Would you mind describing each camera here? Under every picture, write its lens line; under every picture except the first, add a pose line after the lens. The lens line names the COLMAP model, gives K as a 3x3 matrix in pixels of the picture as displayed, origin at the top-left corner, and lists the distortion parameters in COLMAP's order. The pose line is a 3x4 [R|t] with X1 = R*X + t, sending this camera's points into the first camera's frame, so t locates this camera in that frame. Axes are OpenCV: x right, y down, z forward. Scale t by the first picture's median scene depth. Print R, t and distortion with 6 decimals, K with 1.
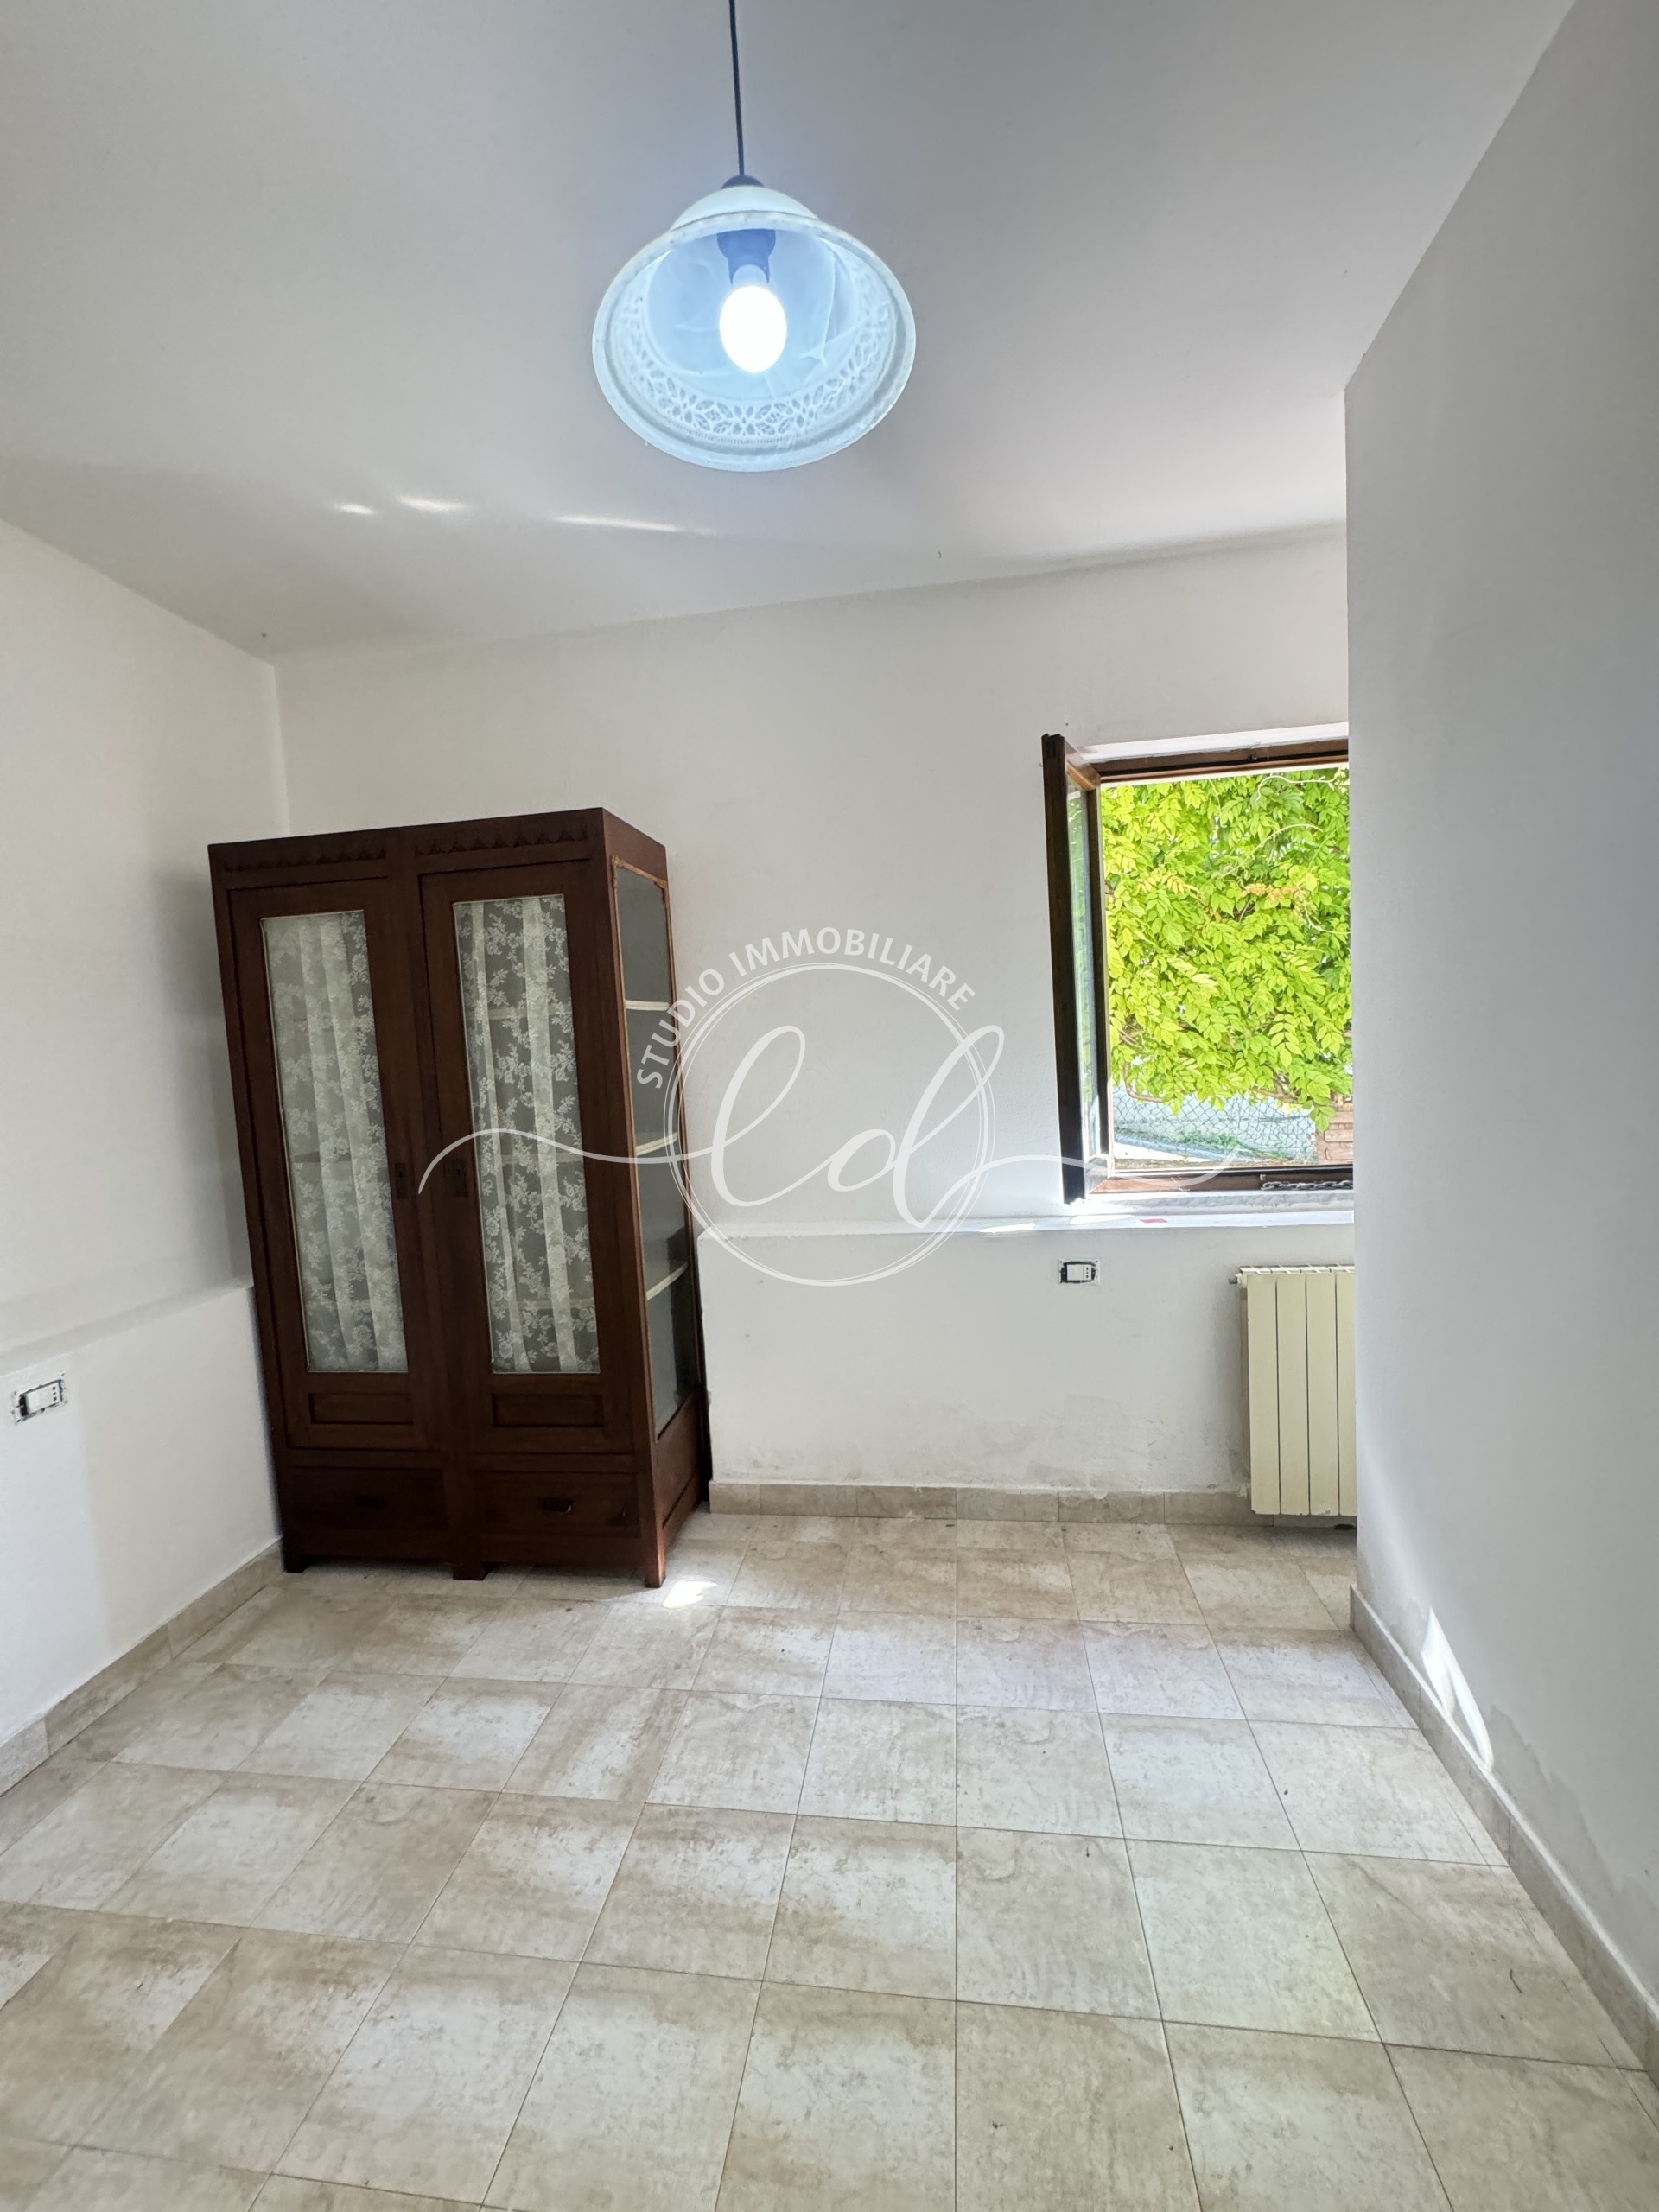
lens RADIAL K [[887.5, 0, 832.3], [0, 887.5, 1105.2], [0, 0, 1]] dist [-0.004047, 0.000708]
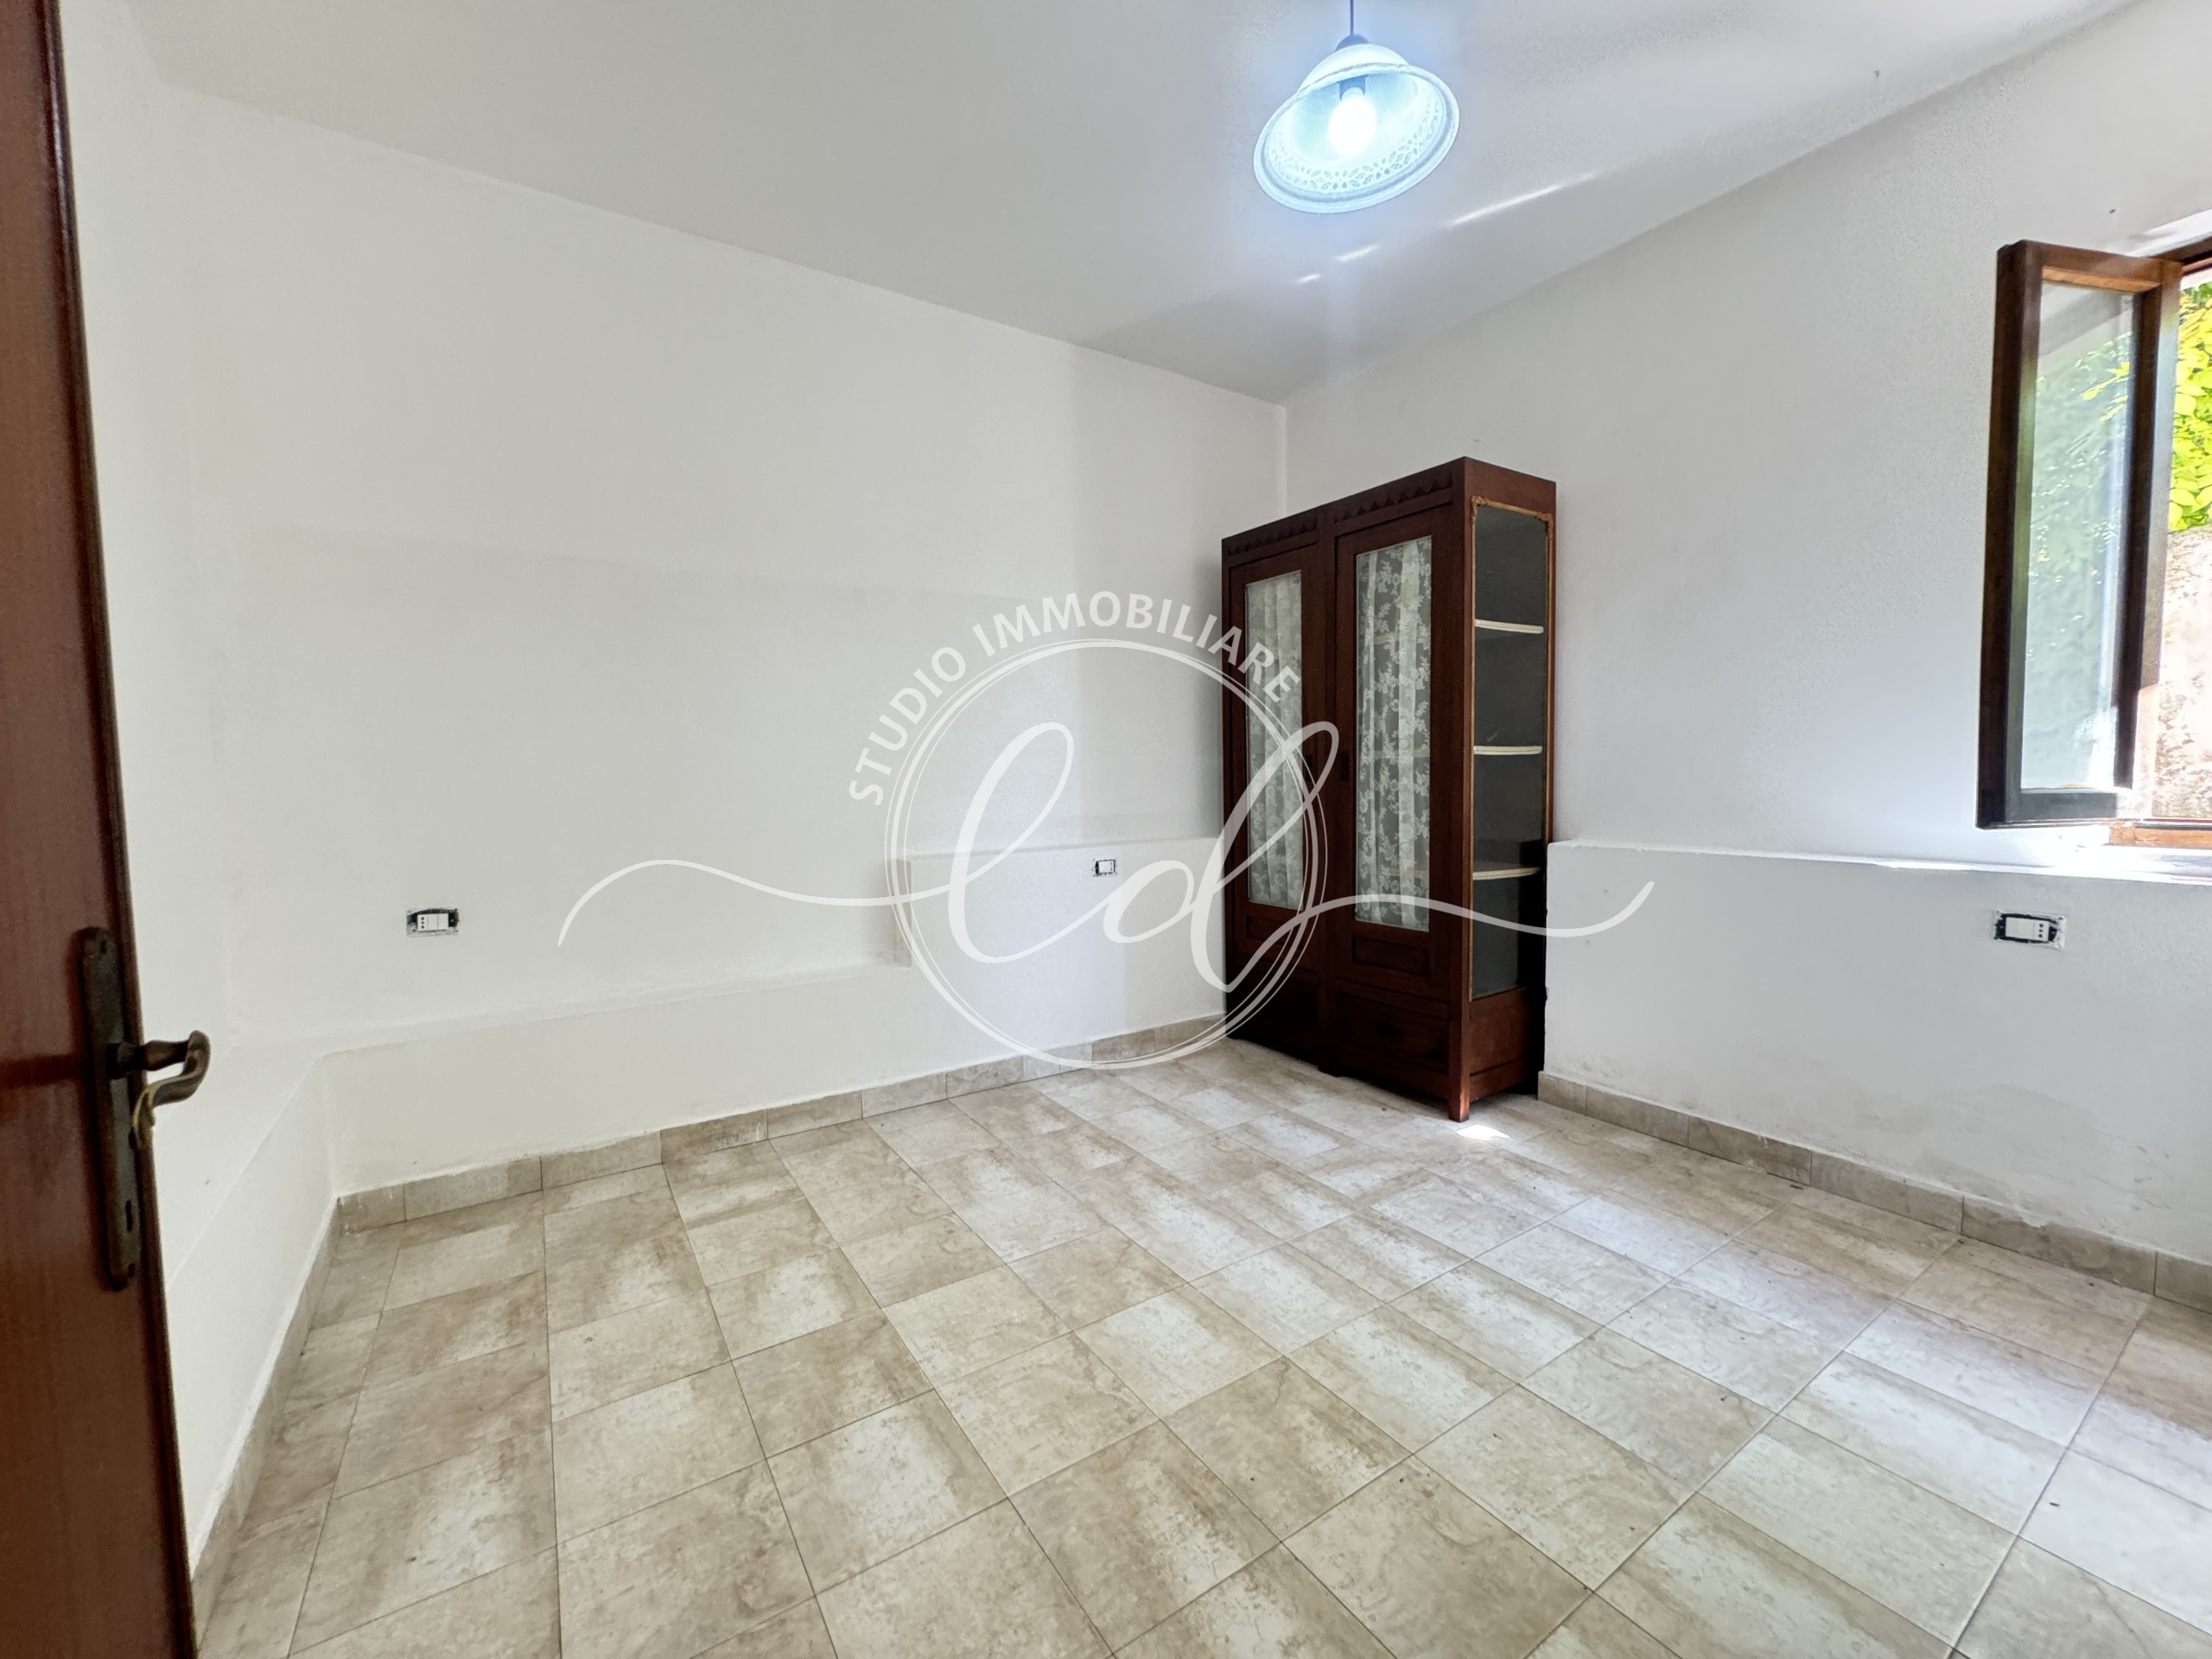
lens RADIAL K [[887.5, 0, 1102.7], [0, 887.5, 829.9], [0, 0, 1]] dist [-0.004047, 0.000708]
pose [[0.656553, 0.094645, -0.748319, 0.347209], [-0.076425, 0.995338, 0.058835, 0.128200], [0.750398, 0.018562, 0.660725, -0.144576]]
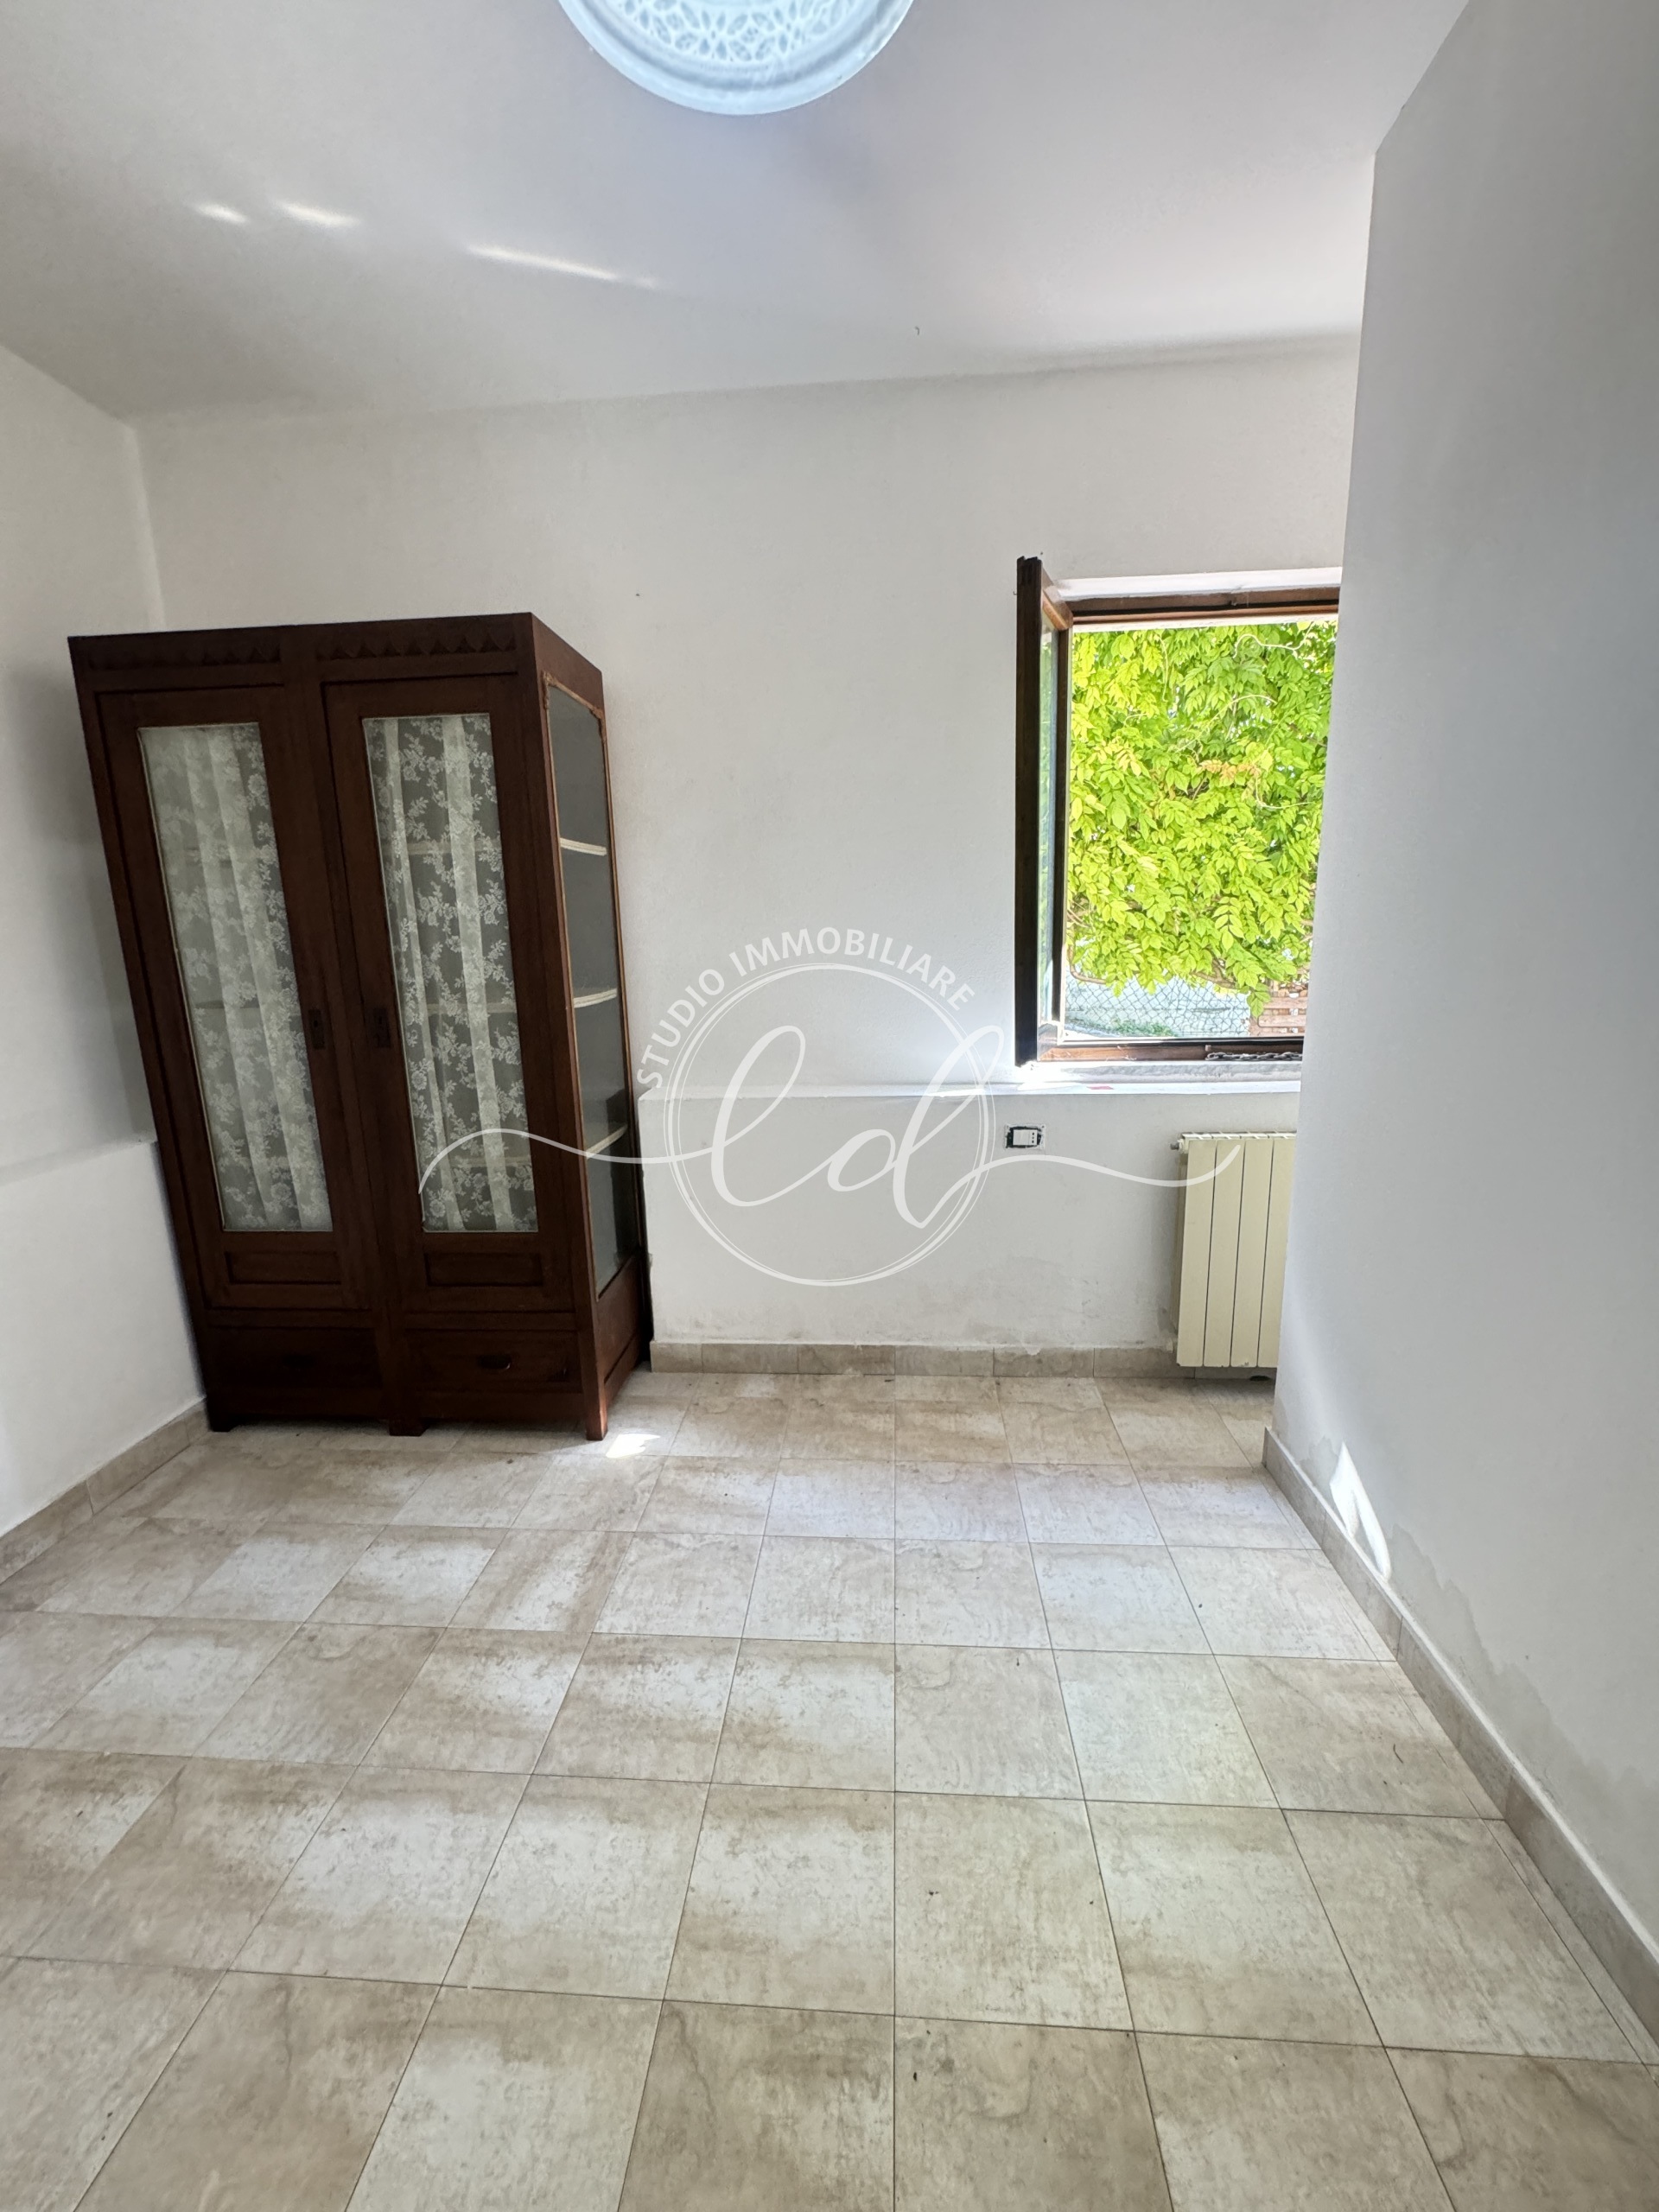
lens RADIAL K [[887.5, 0, 832.7], [0, 887.5, 1105.2], [0, 0, 1]] dist [-0.004047, 0.000708]
pose [[0.997049, 0.015175, 0.075258, -0.015507], [-0.024273, 0.992295, 0.121497, 0.039115], [-0.072834, -0.122965, 0.989735, 0.031470]]
